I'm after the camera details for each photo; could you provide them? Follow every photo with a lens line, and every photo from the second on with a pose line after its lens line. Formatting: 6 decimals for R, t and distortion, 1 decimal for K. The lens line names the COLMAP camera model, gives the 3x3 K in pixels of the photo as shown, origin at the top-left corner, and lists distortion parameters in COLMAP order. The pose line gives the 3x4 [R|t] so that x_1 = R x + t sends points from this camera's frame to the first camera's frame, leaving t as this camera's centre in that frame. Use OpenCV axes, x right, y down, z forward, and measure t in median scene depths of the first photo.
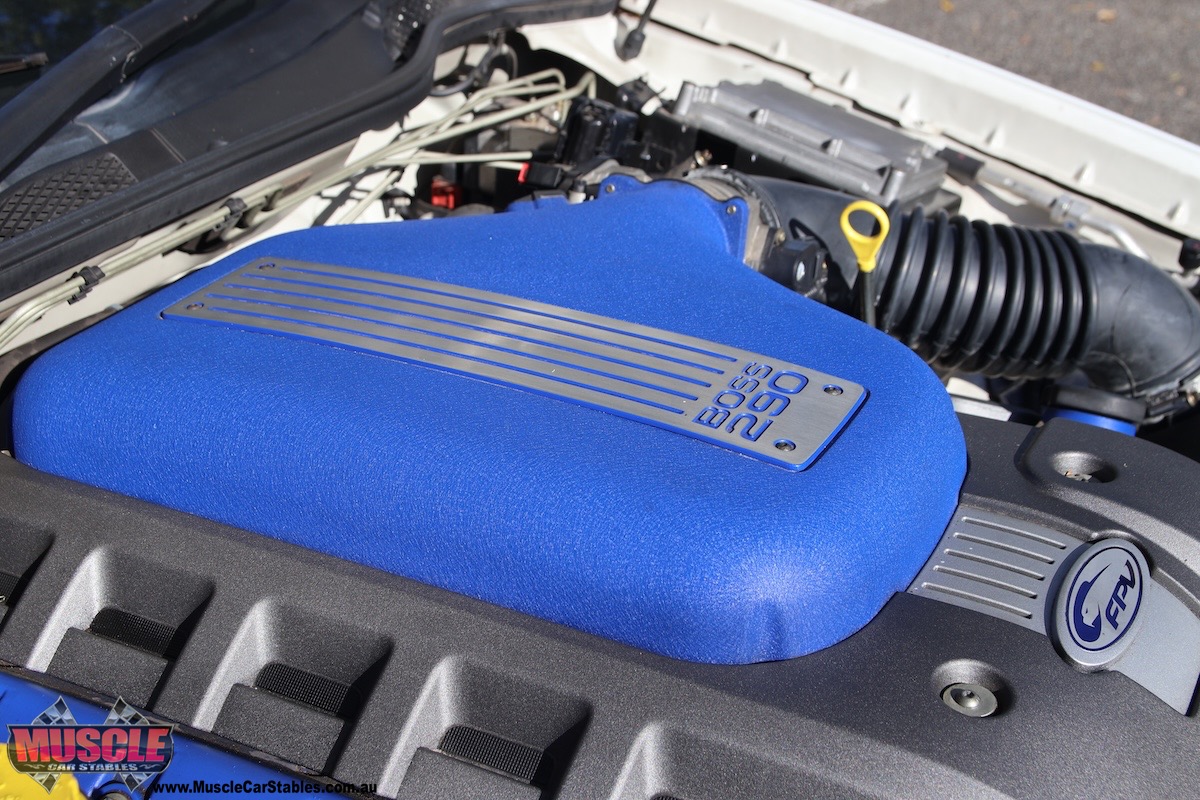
lens RADIAL K [[1714.0, 0, 600.0], [0, 1714.0, 400.0], [0, 0, 1]] dist [0.018584, 0.024933]
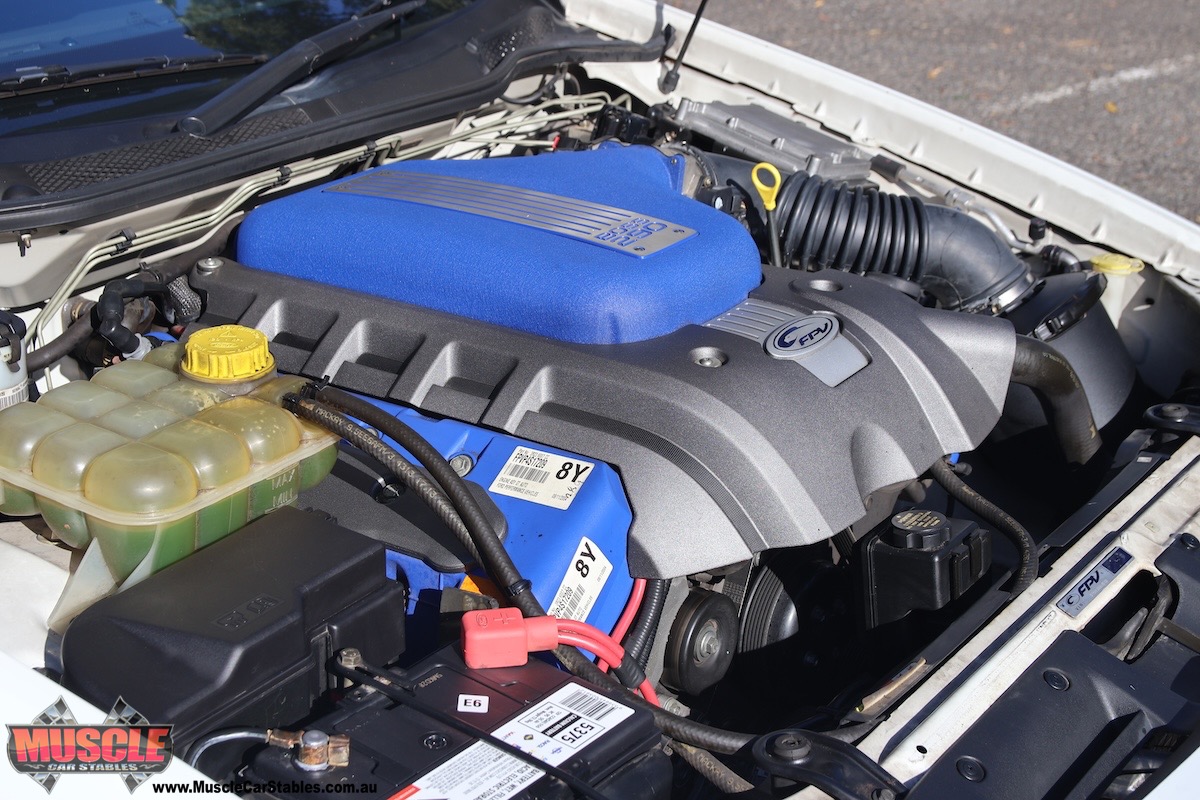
lens RADIAL K [[2127.7, 0, 600.0], [0, 2127.7, 400.0], [0, 0, 1]] dist [0.052101, 0.080362]
pose [[0.990645, 0.045689, -0.128590, 0.245766], [-0.058892, 0.993160, -0.100822, 0.282562], [0.123104, 0.107452, 0.986560, -0.850074]]
